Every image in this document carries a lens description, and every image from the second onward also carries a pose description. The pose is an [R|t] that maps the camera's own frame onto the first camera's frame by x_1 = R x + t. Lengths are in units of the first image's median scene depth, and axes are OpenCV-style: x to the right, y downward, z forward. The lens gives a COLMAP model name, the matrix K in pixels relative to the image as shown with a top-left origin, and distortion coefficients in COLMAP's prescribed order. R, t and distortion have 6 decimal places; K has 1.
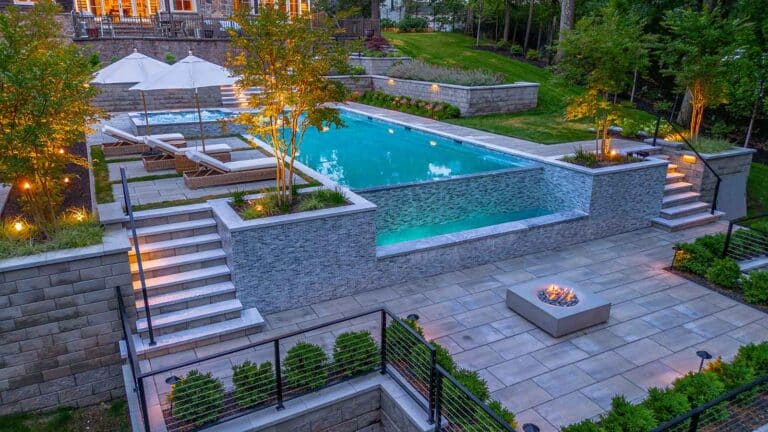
lens RADIAL K [[543.8, 0, 384.0], [0, 543.8, 216.0], [0, 0, 1]] dist [0.080984, -0.095295]
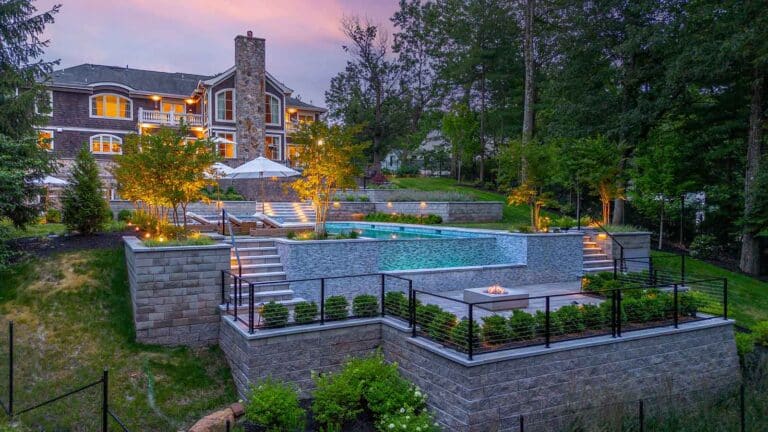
lens RADIAL K [[543.8, 0, 384.0], [0, 543.8, 216.0], [0, 0, 1]] dist [0.080984, -0.095295]
pose [[0.999999, 0.001040, -0.000368, 0.002169], [-0.001102, 0.957692, -0.287793, 0.365662], [0.000053, 0.287793, 0.957693, -0.511099]]
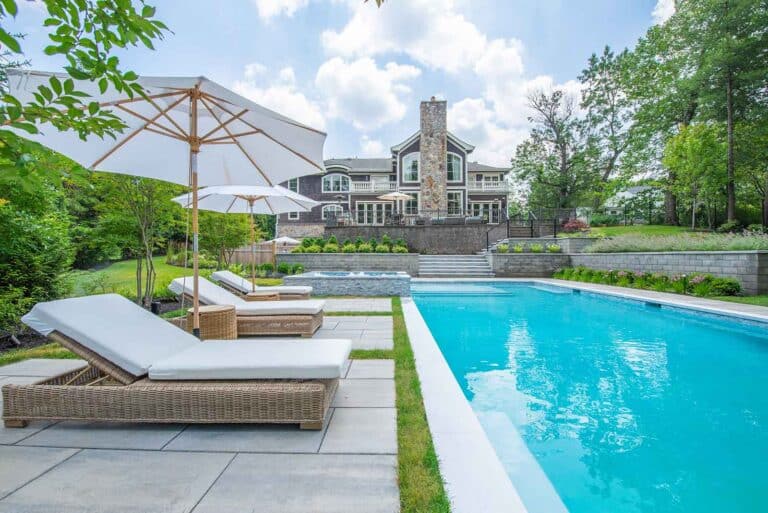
lens RADIAL K [[318.0, 0, 384.0], [0, 318.0, 256.5], [0, 0, 1]] dist [-0.009030, -0.000097]
pose [[0.874299, -0.002180, -0.485382, -0.101992], [-0.148212, 0.951032, -0.271240, -0.131176], [0.462206, 0.309084, 0.831164, 1.024285]]
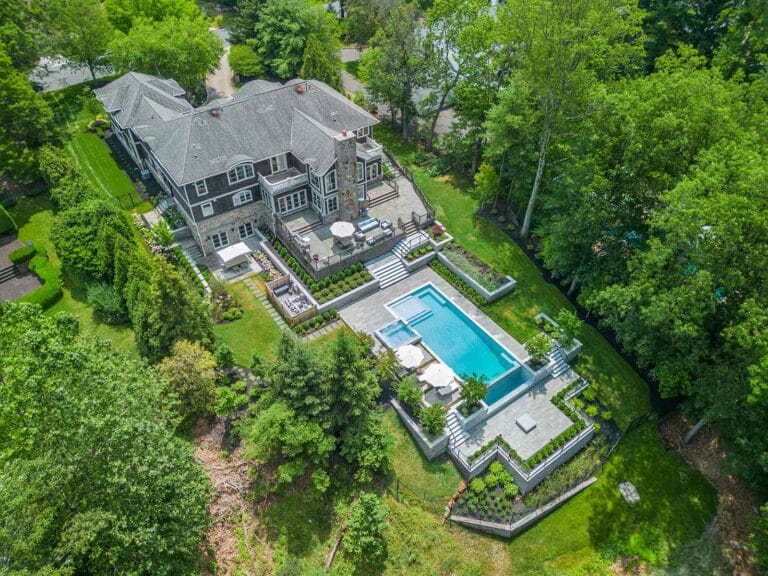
lens RADIAL K [[544.6, 0, 381.9], [0, 544.6, 284.4], [0, 0, 1]] dist [0.063996, -0.050782]
pose [[0.991153, -0.089446, 0.098054, -1.243350], [0.039280, 0.903382, 0.427033, -2.909279], [-0.126777, -0.419404, 0.898904, -2.556954]]
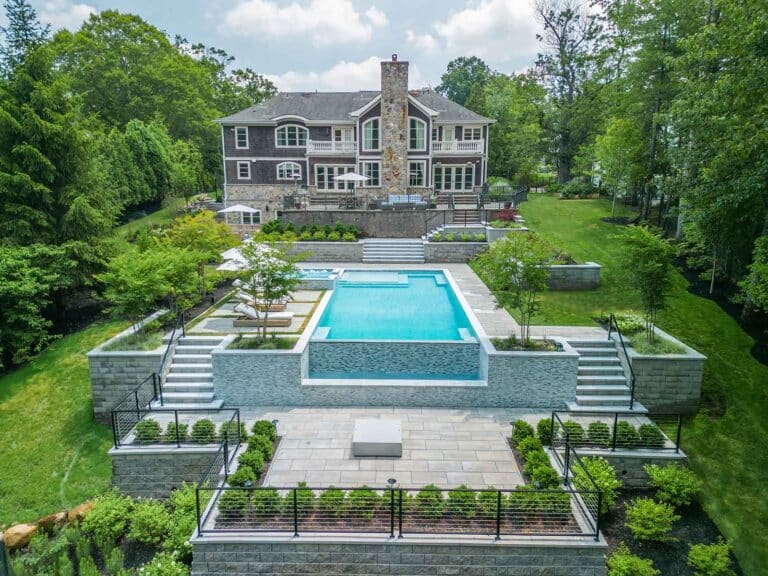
lens RADIAL K [[544.6, 0, 381.9], [0, 544.6, 284.4], [0, 0, 1]] dist [0.063996, -0.050782]
pose [[0.873831, 0.094995, -0.476859, 0.947362], [-0.148003, 0.986157, -0.074758, -0.132081], [0.463156, 0.135902, 0.875795, -0.334504]]
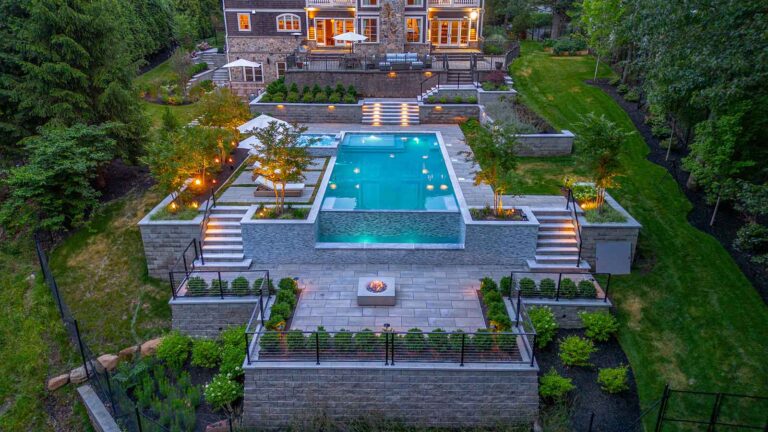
lens RADIAL K [[543.8, 0, 384.0], [0, 543.8, 216.0], [0, 0, 1]] dist [0.080984, -0.095295]
pose [[0.876946, 0.178472, -0.446220, 1.089528], [-0.147701, 0.983639, 0.103148, -0.283878], [0.457329, -0.024548, 0.888959, -0.643944]]
